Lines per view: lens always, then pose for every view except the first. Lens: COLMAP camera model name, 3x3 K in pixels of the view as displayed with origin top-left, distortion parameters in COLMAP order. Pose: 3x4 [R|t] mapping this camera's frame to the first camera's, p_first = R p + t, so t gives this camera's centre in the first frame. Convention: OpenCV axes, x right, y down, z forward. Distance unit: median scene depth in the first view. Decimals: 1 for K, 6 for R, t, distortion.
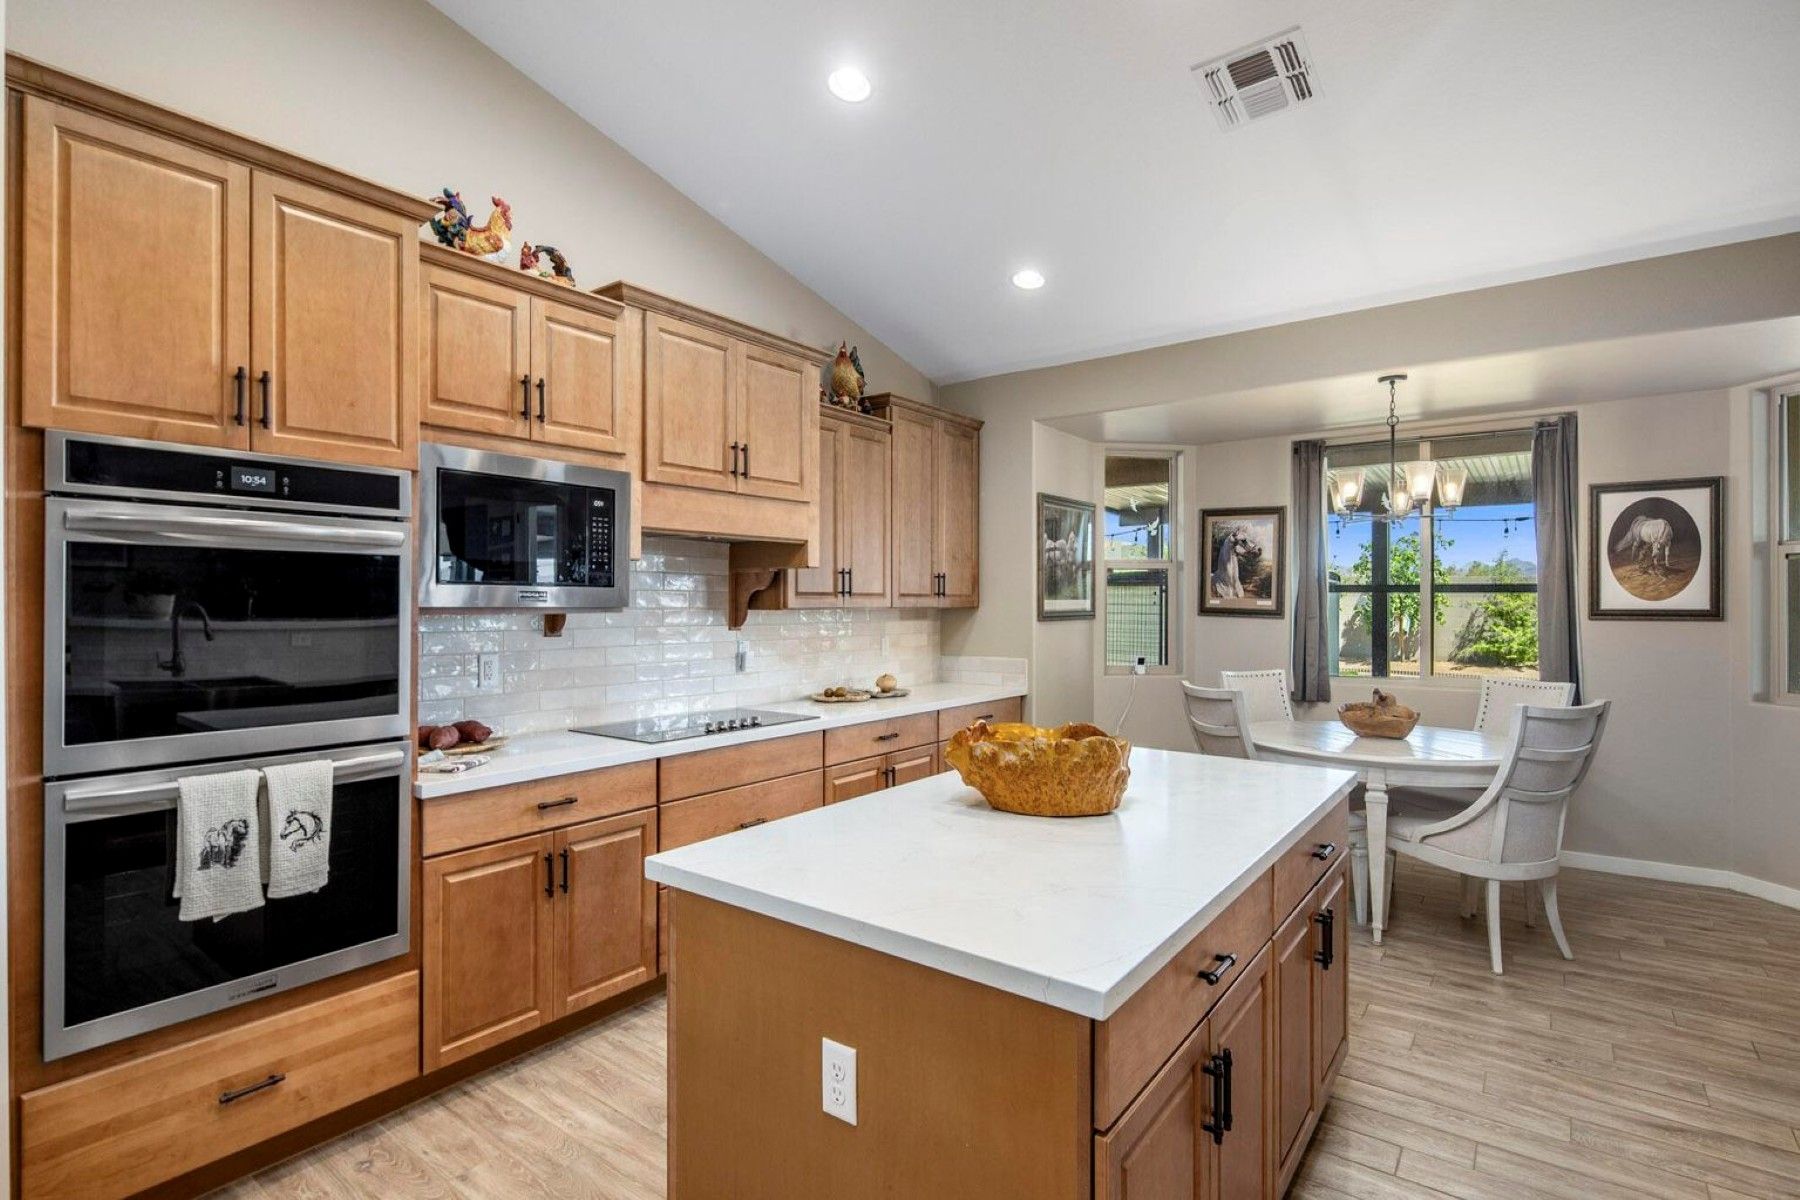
lens RADIAL K [[863.2, 0, 889.0], [0, 863.2, 599.9], [0, 0, 1]] dist [-0.000815, -0.000256]
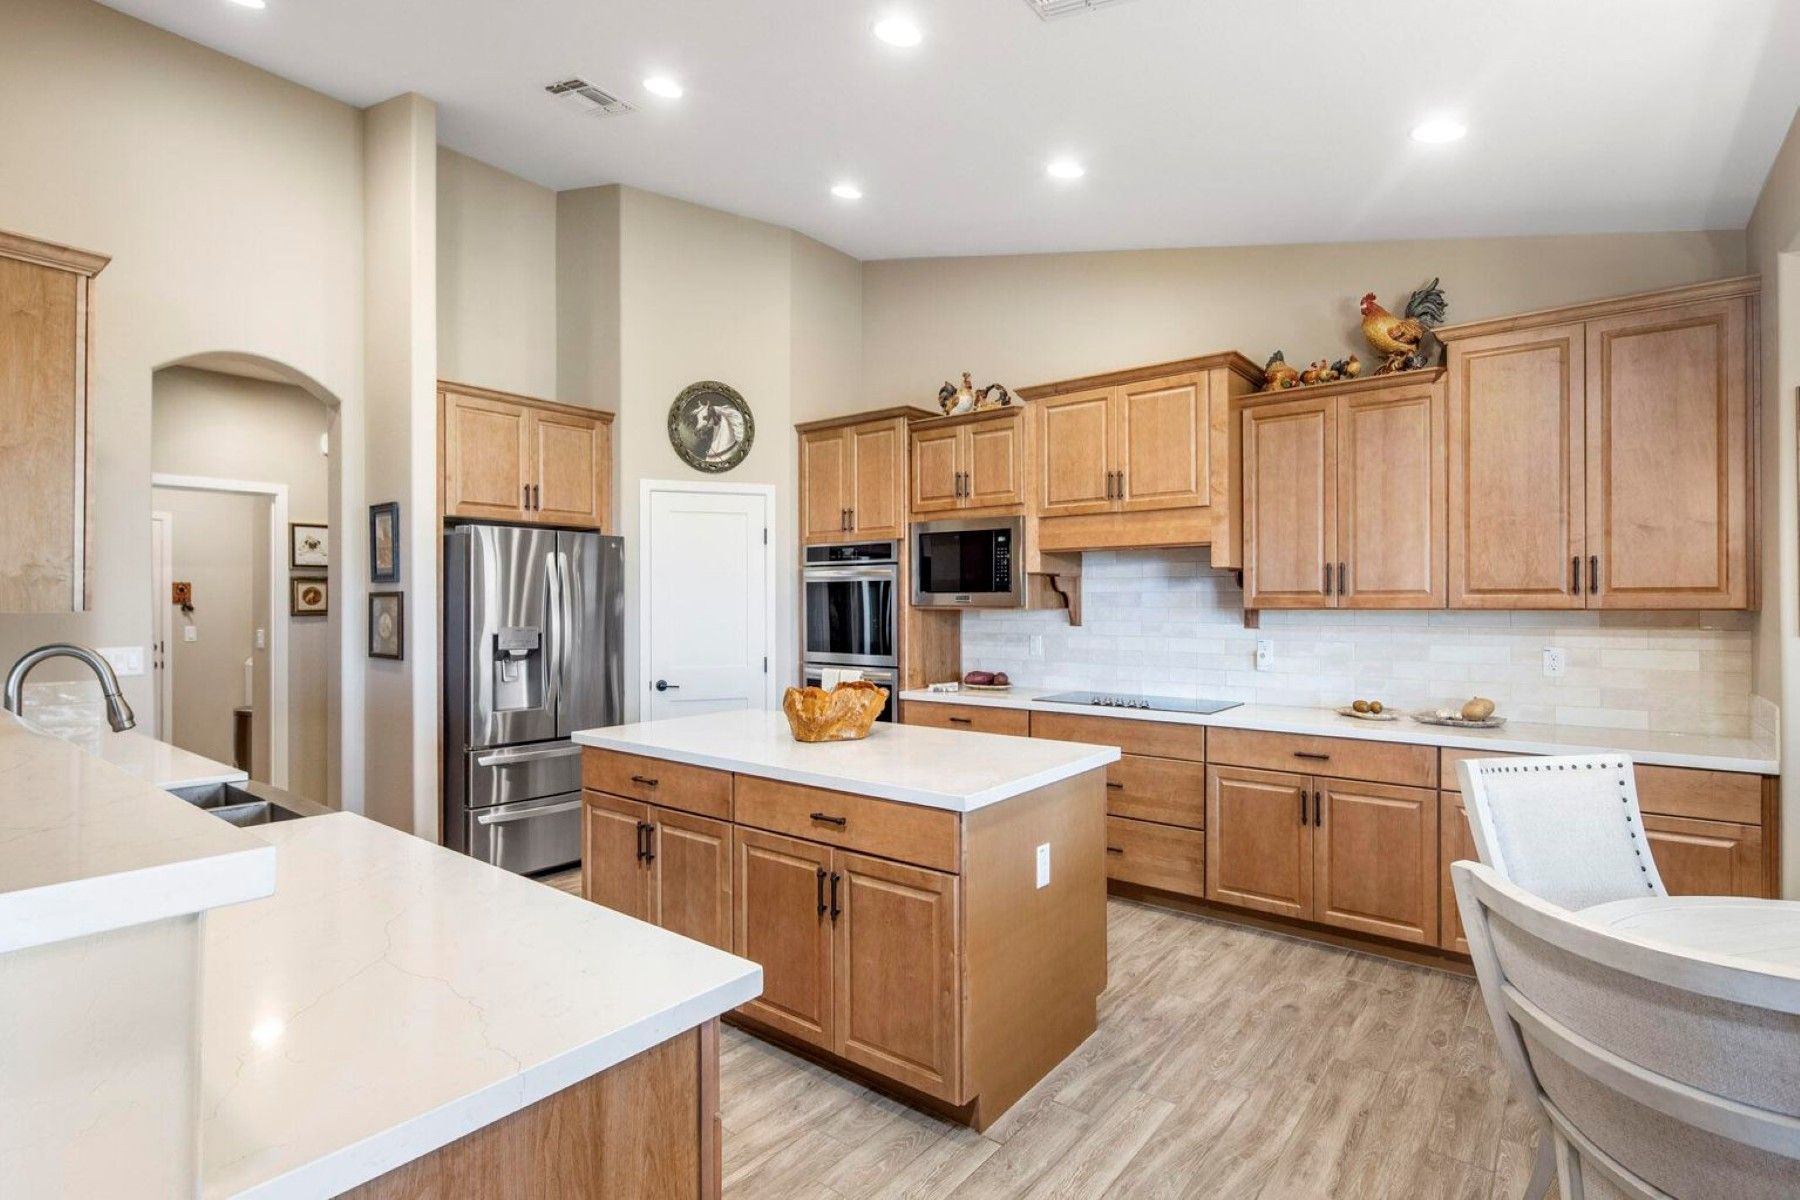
lens RADIAL K [[863.2, 0, 889.0], [0, 863.2, 599.9], [0, 0, 1]] dist [-0.000815, -0.000256]
pose [[-0.028150, 0.003086, -0.999599, 0.928455], [0.008617, 0.999959, 0.002844, -0.005872], [0.999567, -0.008534, -0.028176, 0.632468]]
